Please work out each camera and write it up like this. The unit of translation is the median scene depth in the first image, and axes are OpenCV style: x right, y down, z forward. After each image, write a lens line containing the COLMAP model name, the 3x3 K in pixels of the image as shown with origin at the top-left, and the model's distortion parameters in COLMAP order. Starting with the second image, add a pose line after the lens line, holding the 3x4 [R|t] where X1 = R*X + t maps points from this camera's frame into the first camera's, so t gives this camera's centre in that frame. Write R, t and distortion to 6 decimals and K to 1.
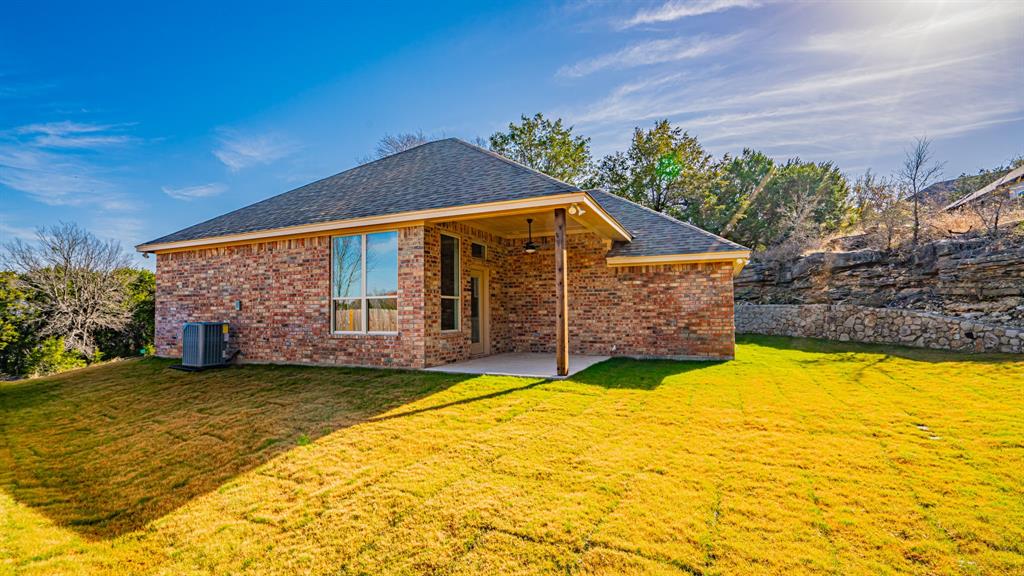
lens RADIAL K [[473.5, 0, 512.1], [0, 473.5, 301.4], [0, 0, 1]] dist [-0.009238, 0.000530]
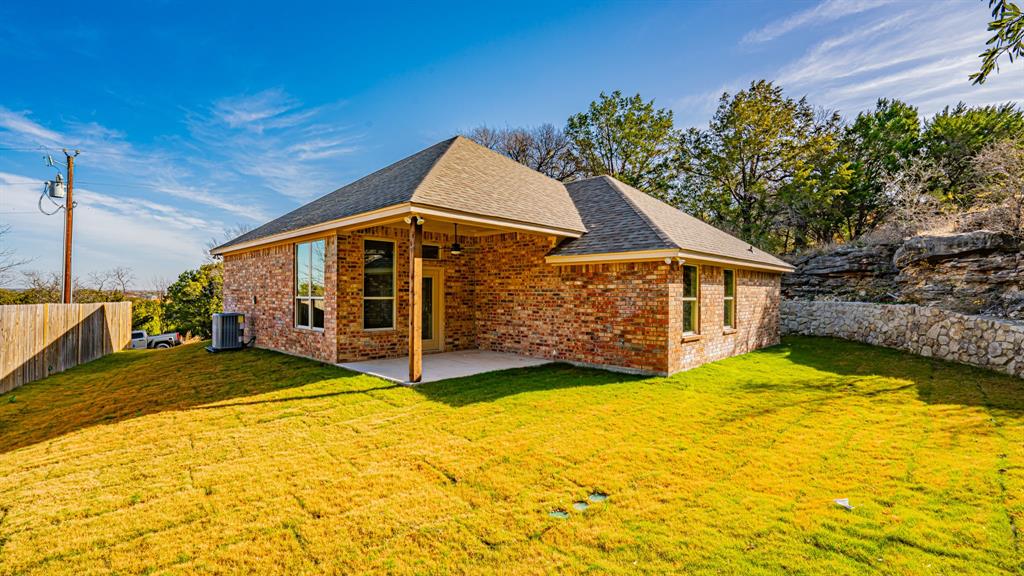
lens RADIAL K [[471.0, 0, 512.0], [0, 471.0, 288.0], [0, 0, 1]] dist [-0.046485, 0.021227]
pose [[0.929697, 0.010723, -0.368169, 0.481871], [-0.004341, 0.999826, 0.018158, -0.046517], [0.368299, -0.015283, 0.929582, 0.104607]]
